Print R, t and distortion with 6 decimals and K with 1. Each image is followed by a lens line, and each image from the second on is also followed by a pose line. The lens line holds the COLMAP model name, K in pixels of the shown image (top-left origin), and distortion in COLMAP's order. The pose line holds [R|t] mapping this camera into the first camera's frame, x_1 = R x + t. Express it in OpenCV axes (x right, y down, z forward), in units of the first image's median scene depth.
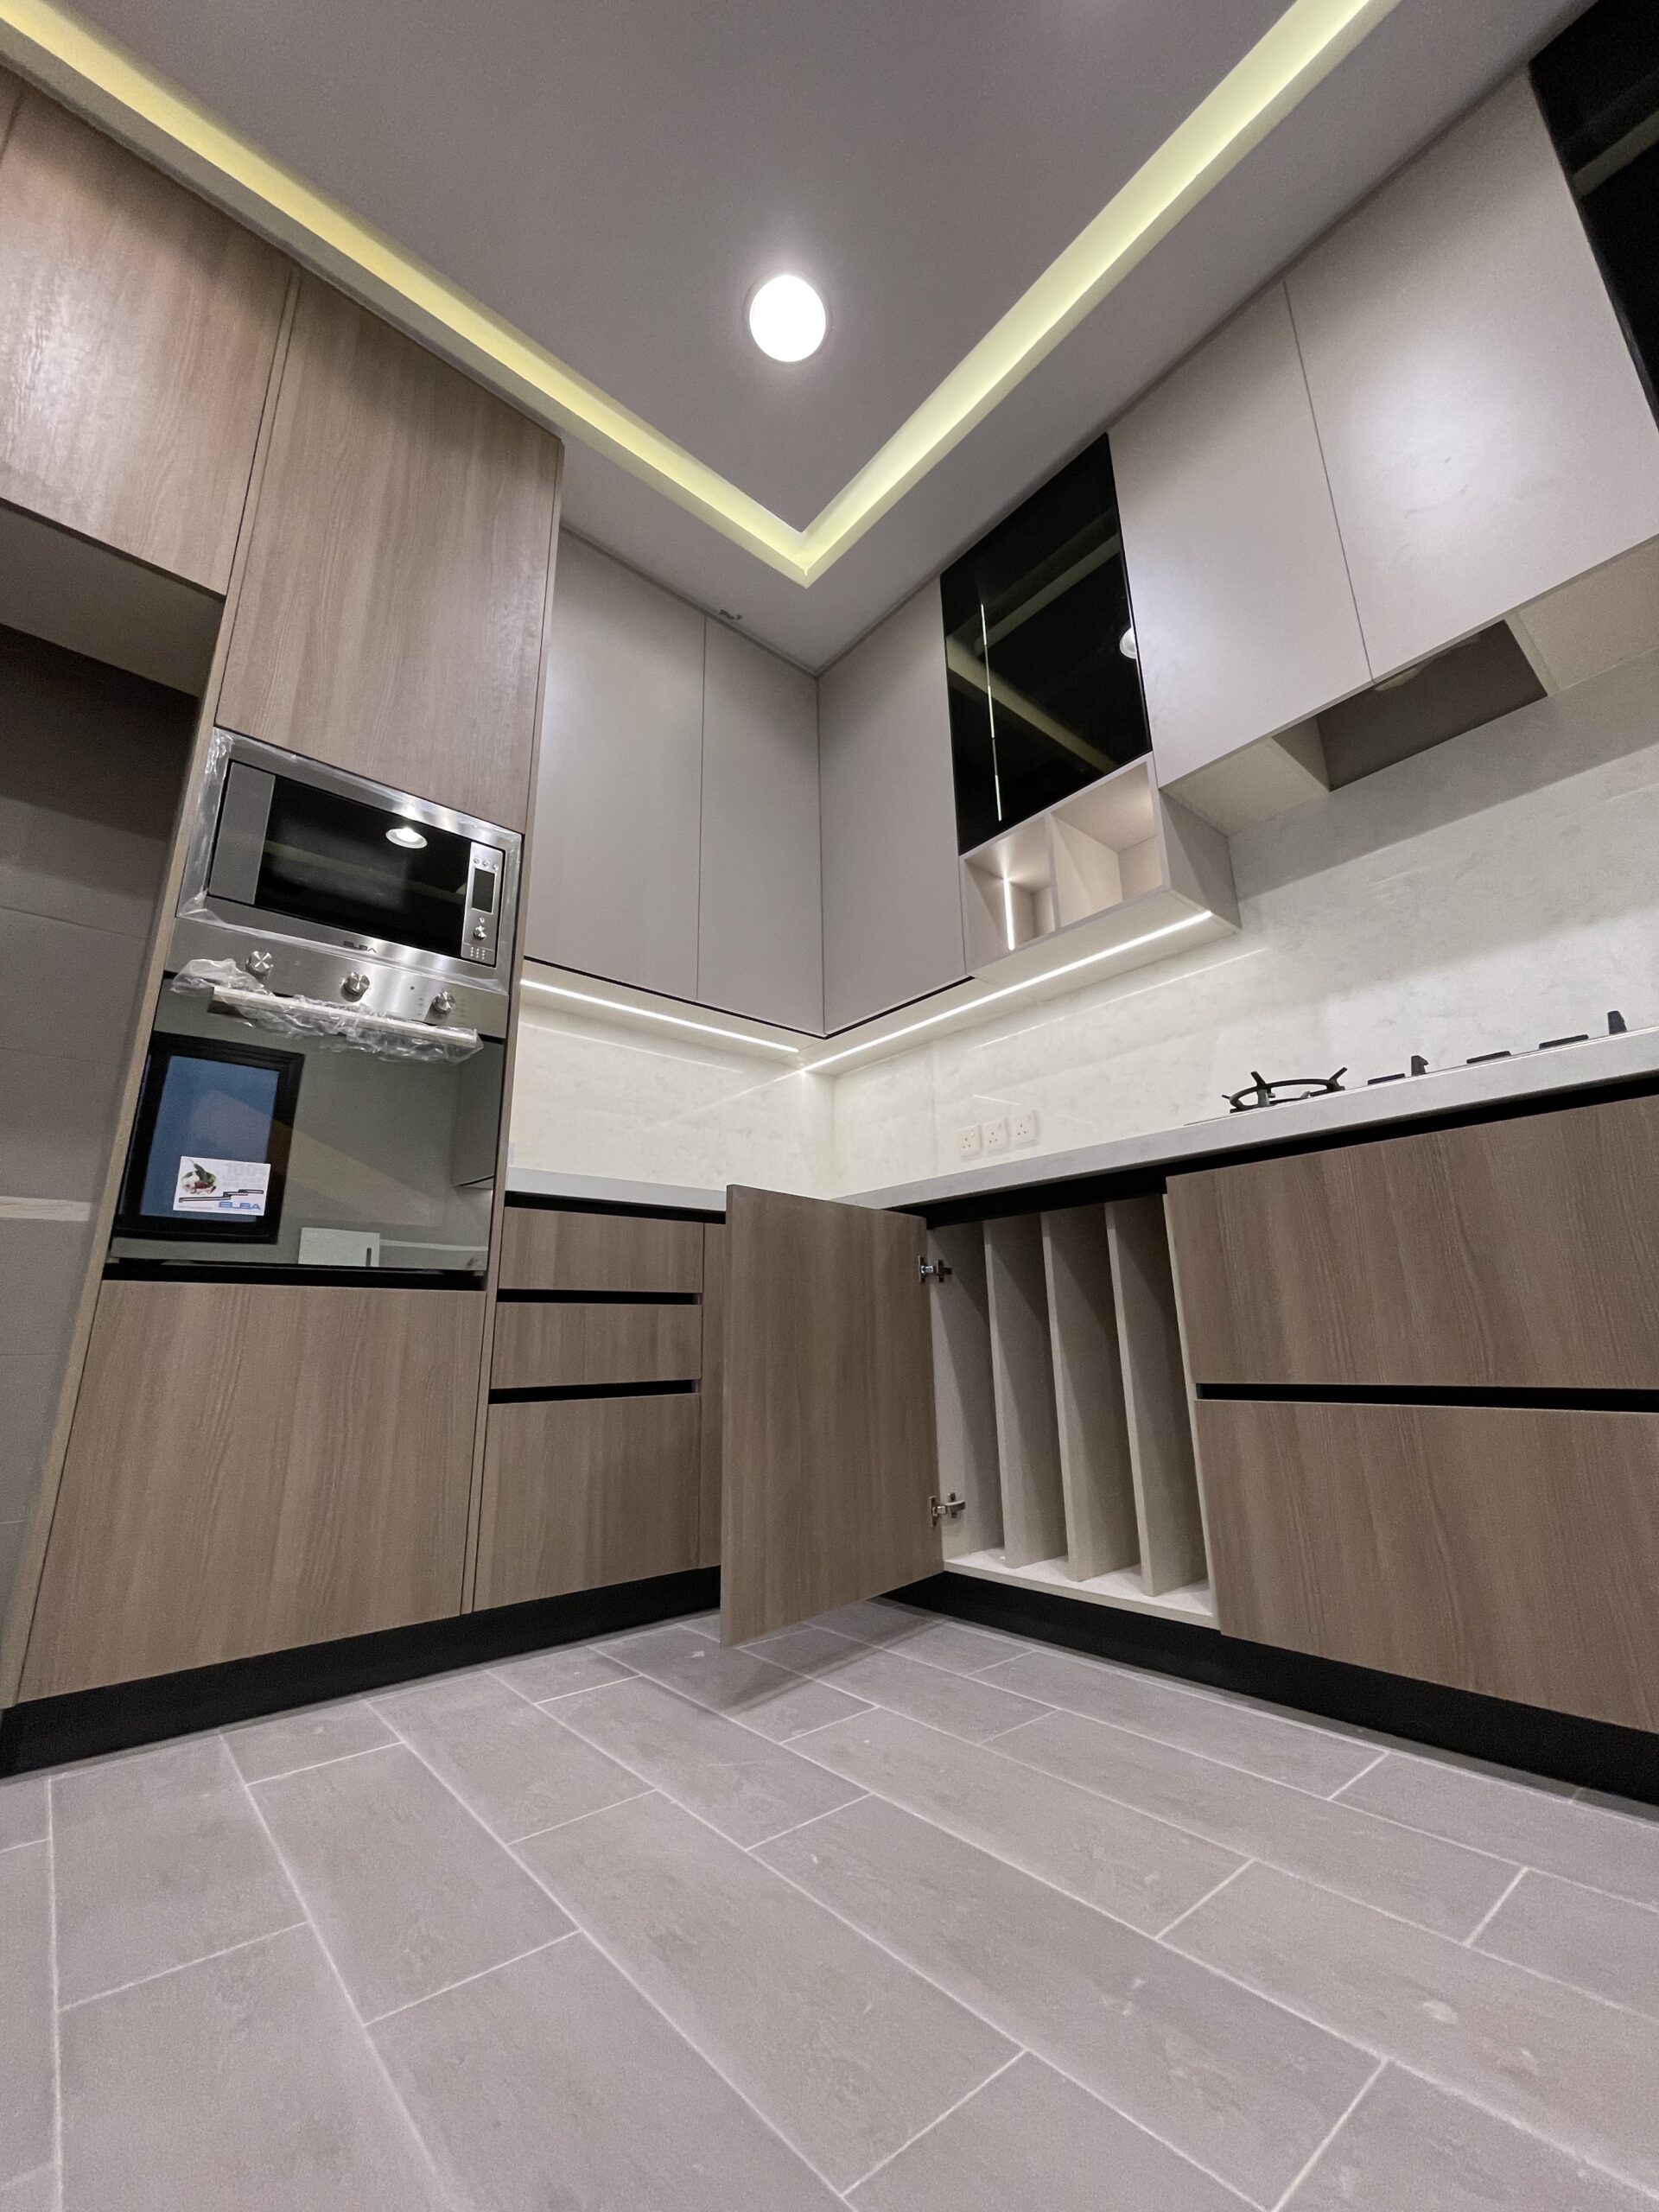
lens RADIAL K [[897.2, 0, 828.5], [0, 897.2, 1095.4], [0, 0, 1]] dist [-0.002841, 0.000582]
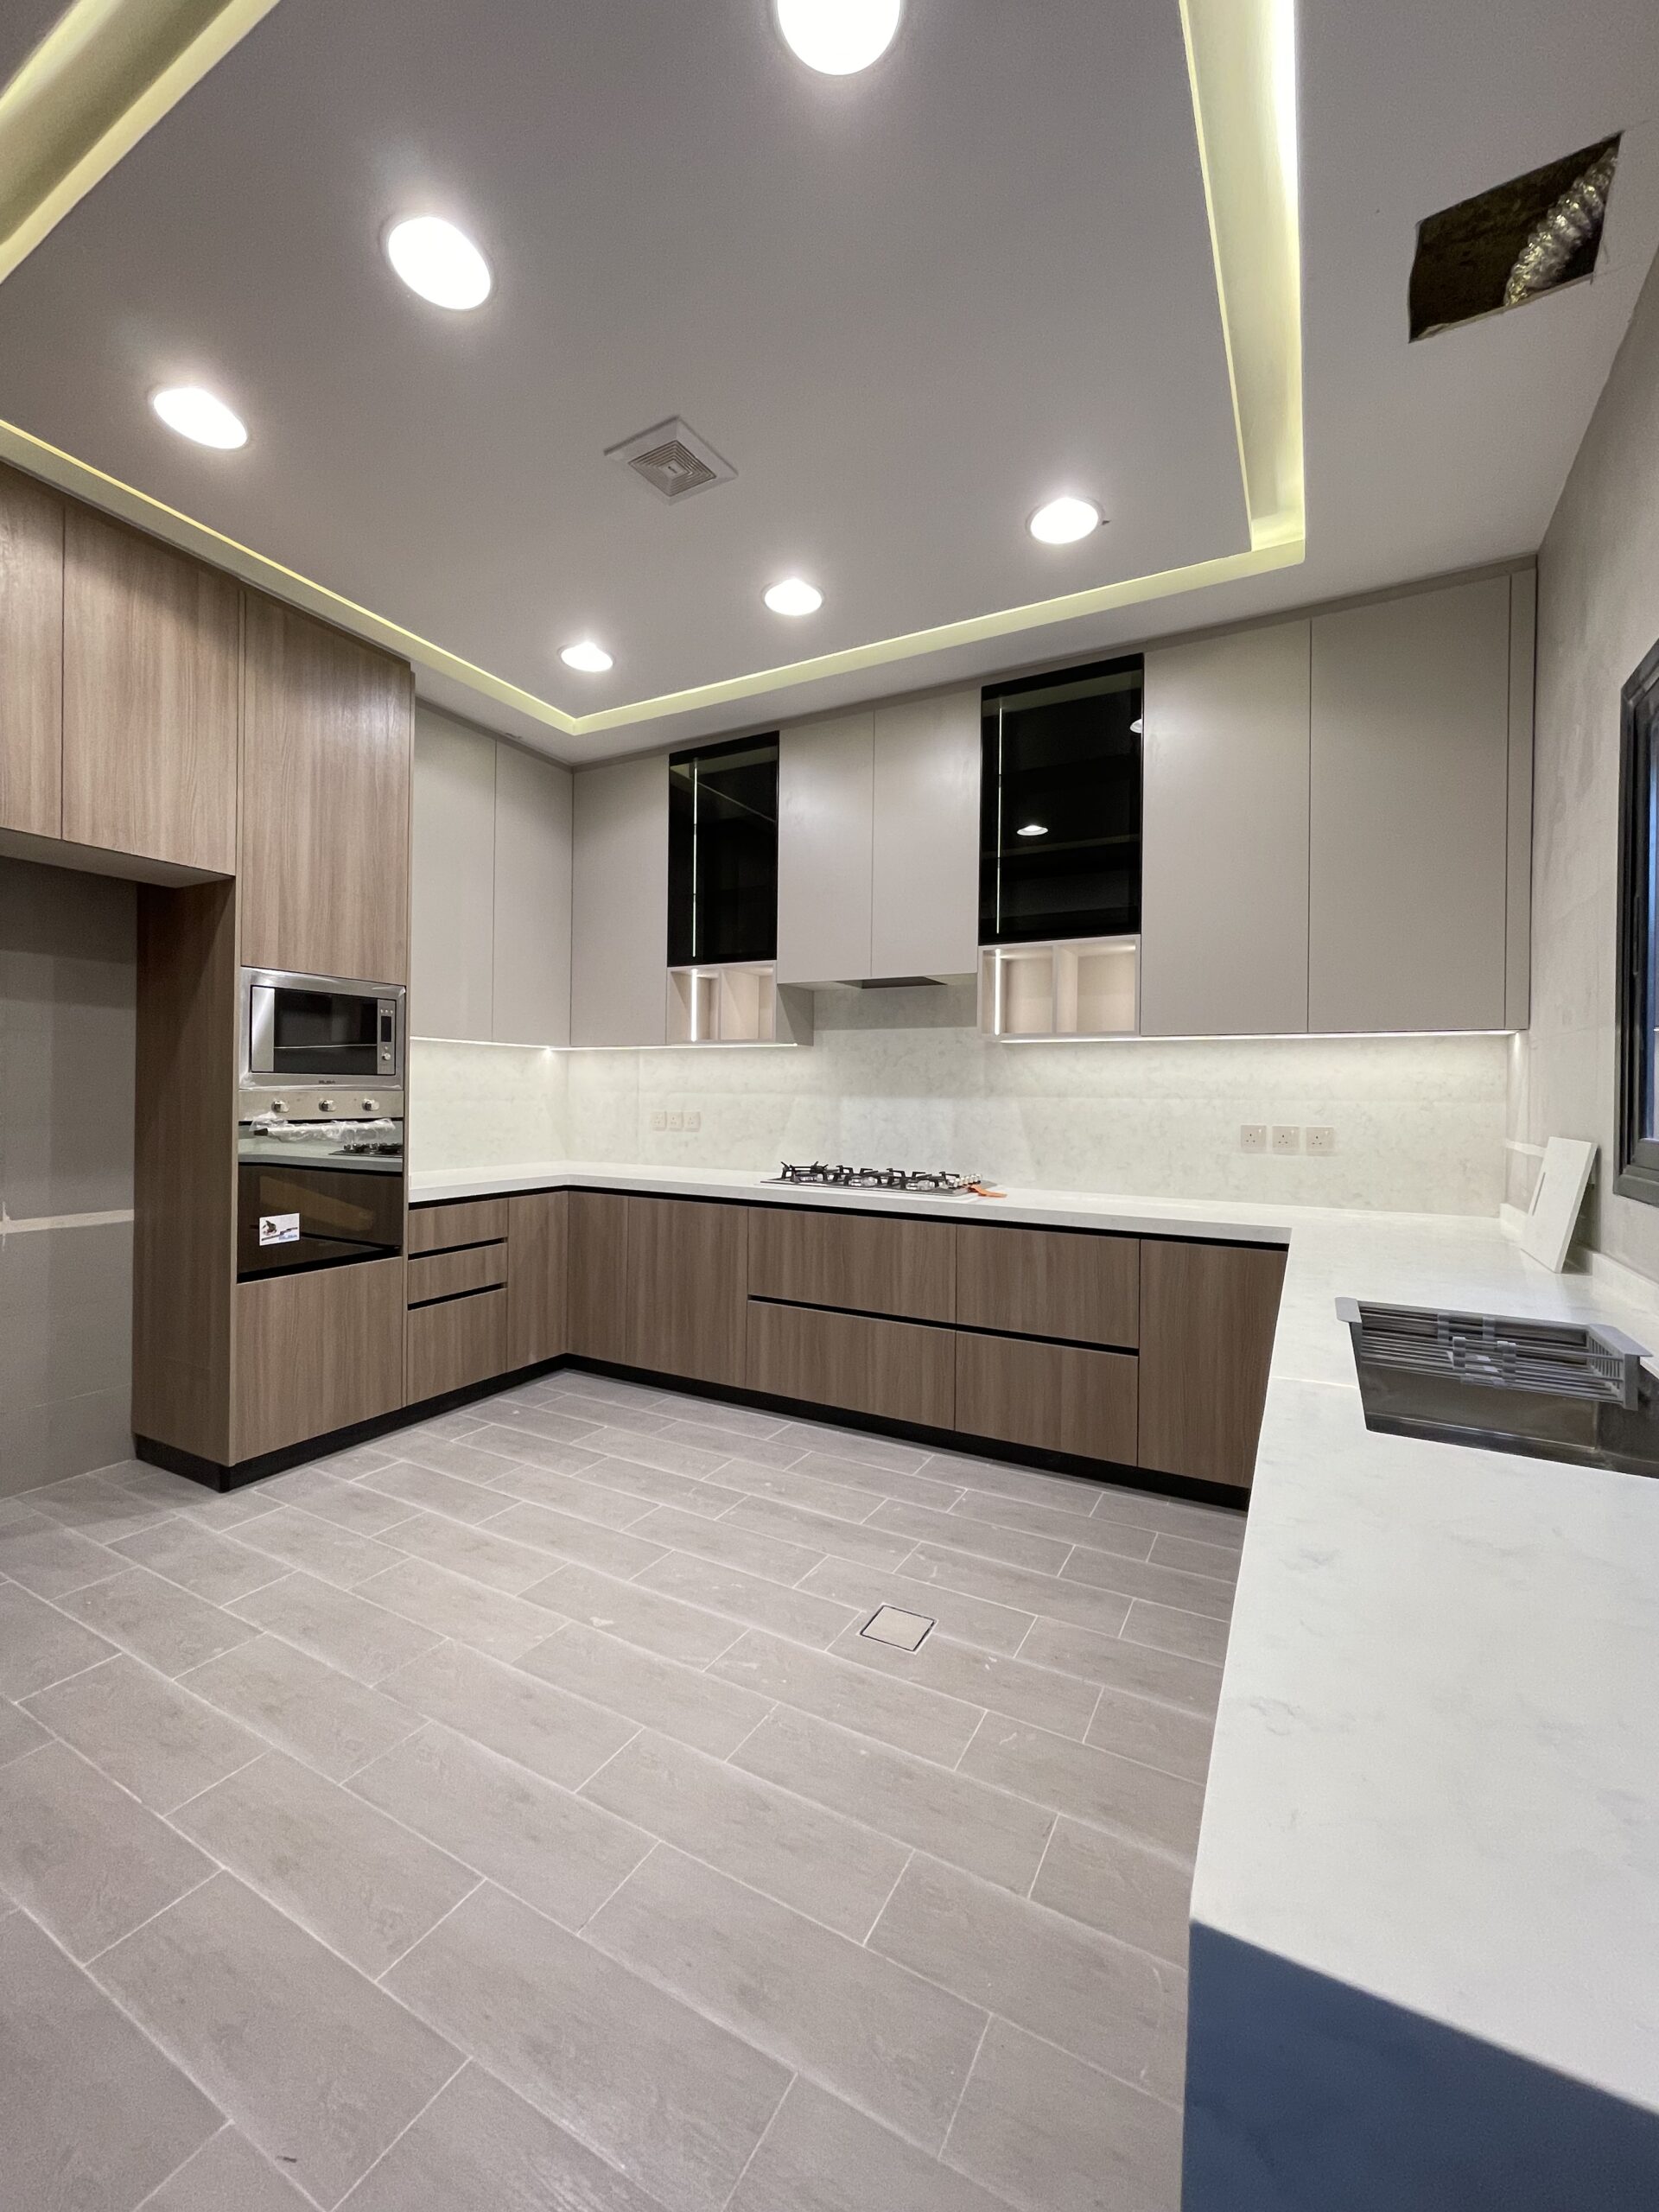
lens RADIAL K [[897.2, 0, 829.6], [0, 897.2, 1093.6], [0, 0, 1]] dist [-0.002841, 0.000582]
pose [[0.932800, 0.031207, 0.359041, -0.211836], [-0.127816, 0.960131, 0.248618, -0.651116], [-0.336968, -0.277802, 0.899599, -0.857838]]
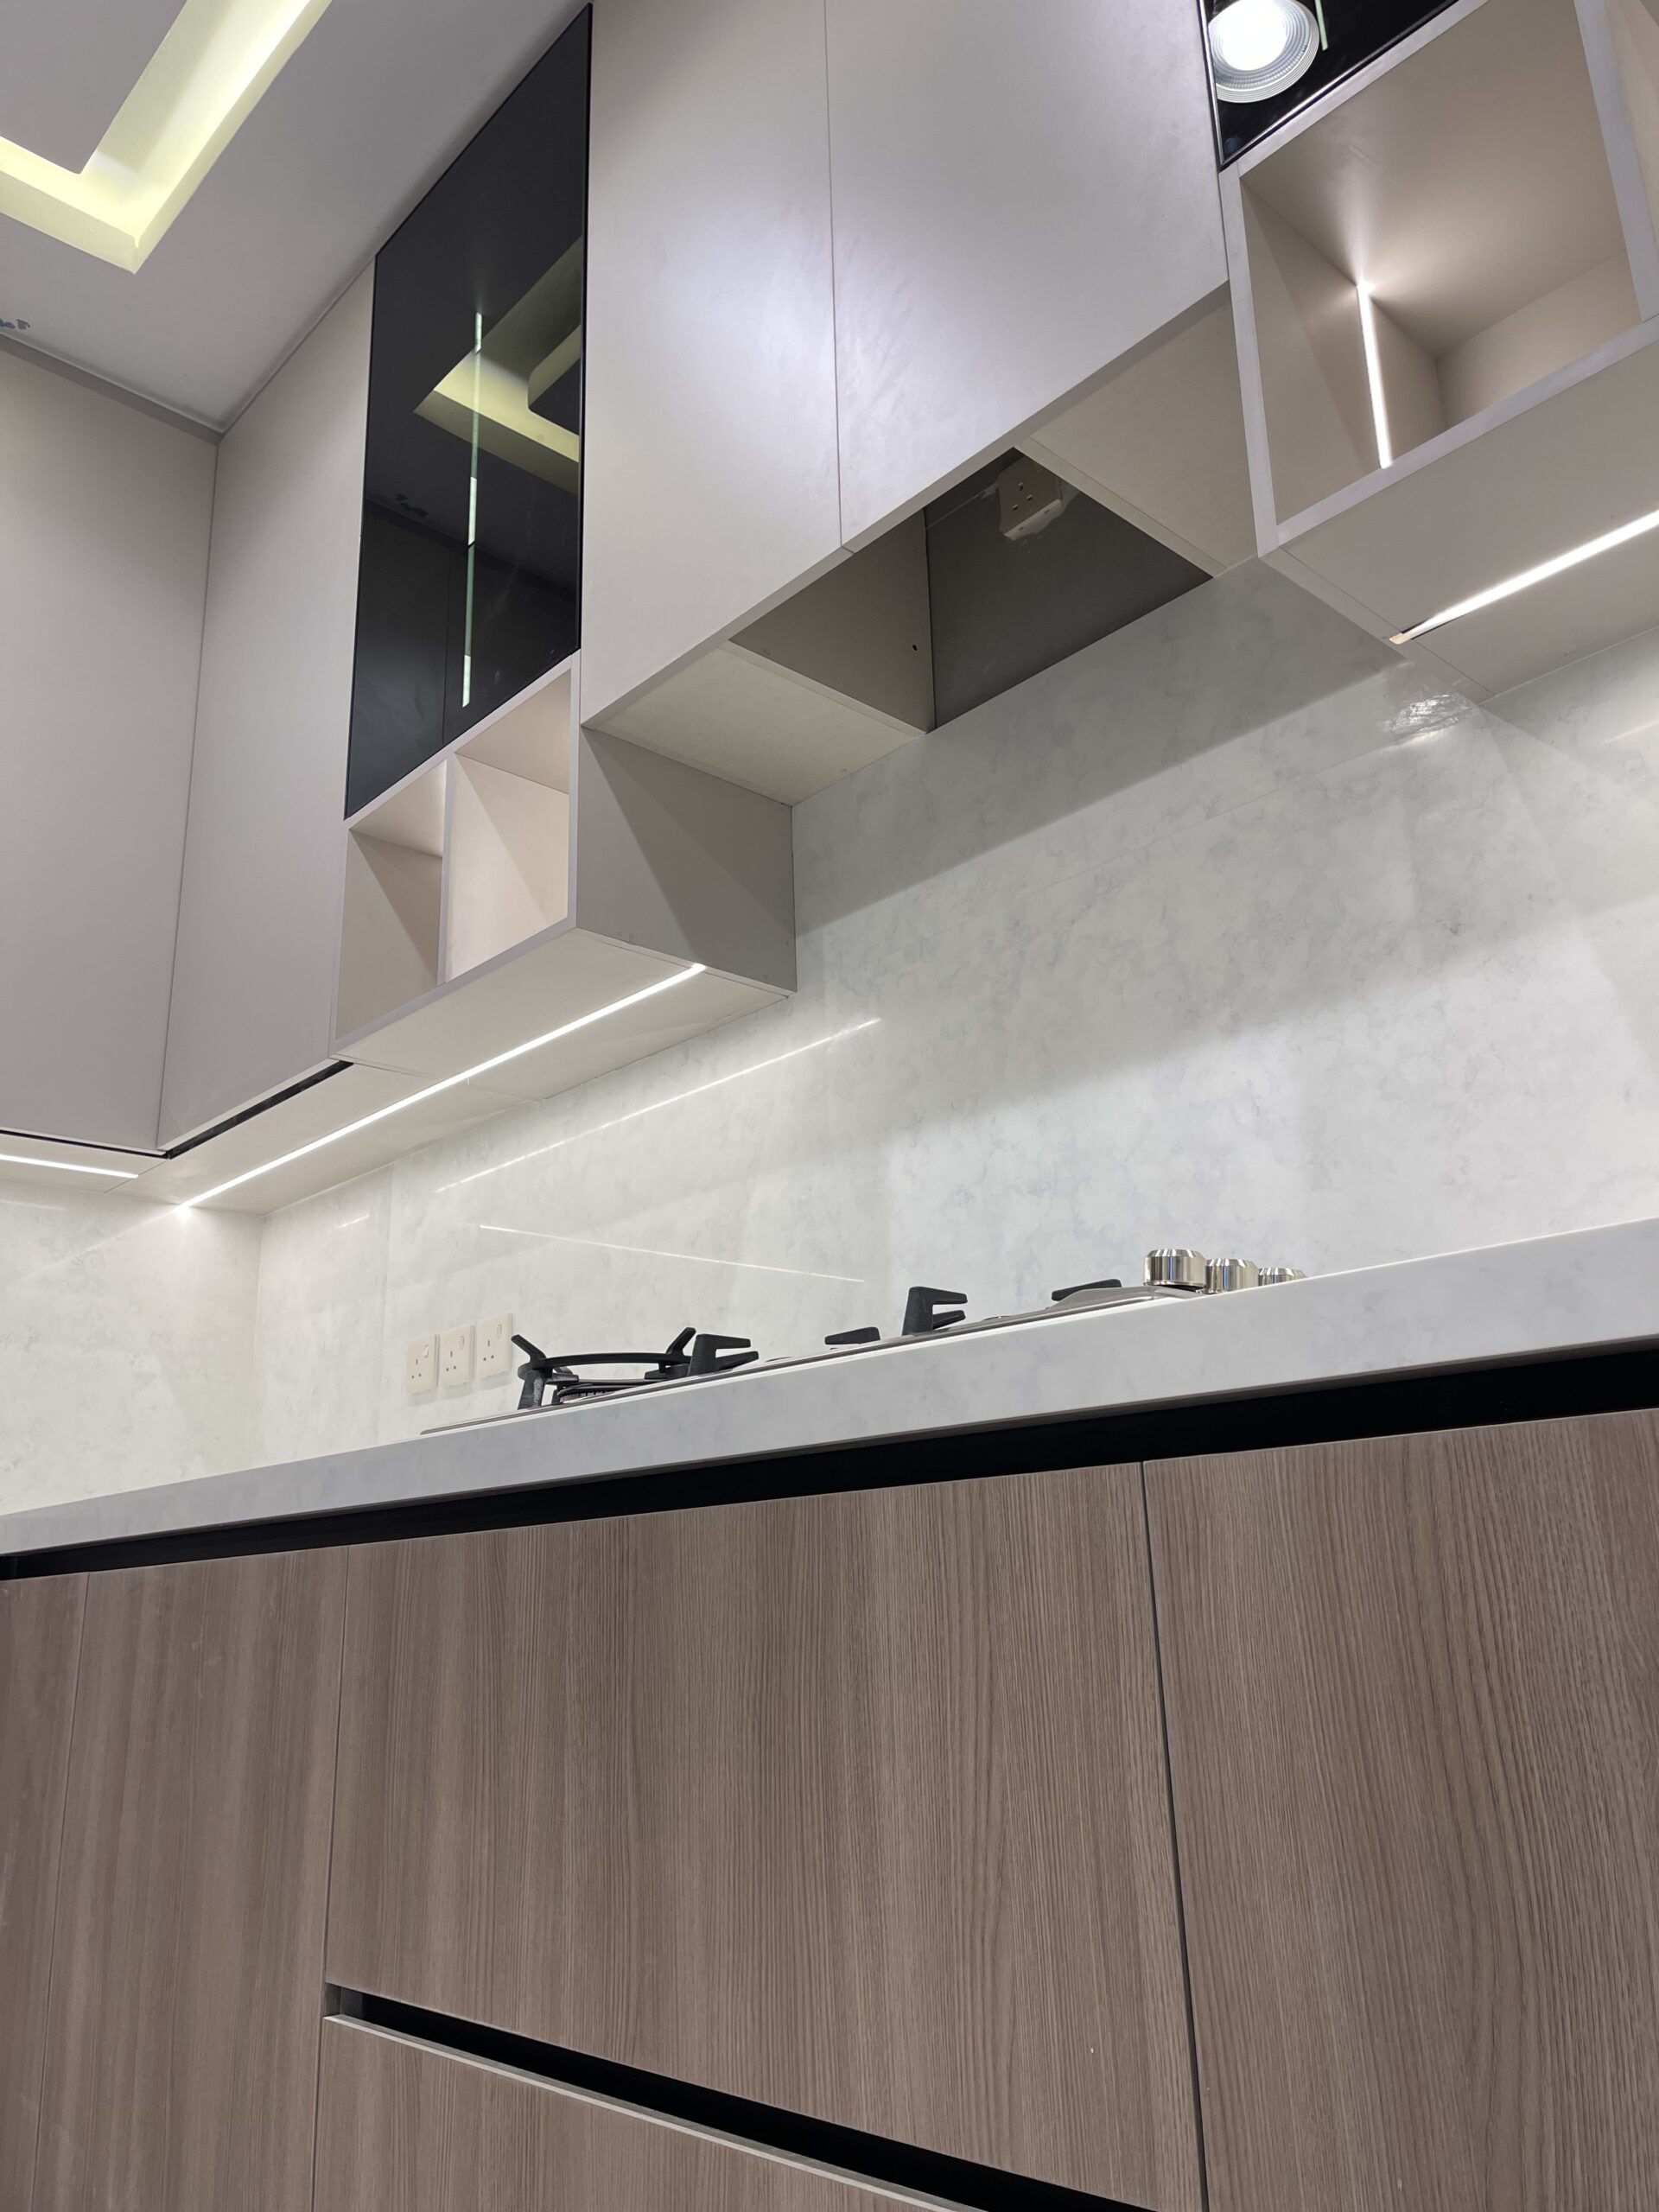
lens RADIAL K [[1683.8, 0, 832.6], [0, 1683.8, 1110.2], [0, 0, 1]] dist [0.066110, -0.068608]
pose [[0.999452, 0.003336, 0.032927, 0.520384], [-0.002865, 0.999893, -0.014341, -0.117832], [-0.032971, 0.014239, 0.999355, 0.033928]]
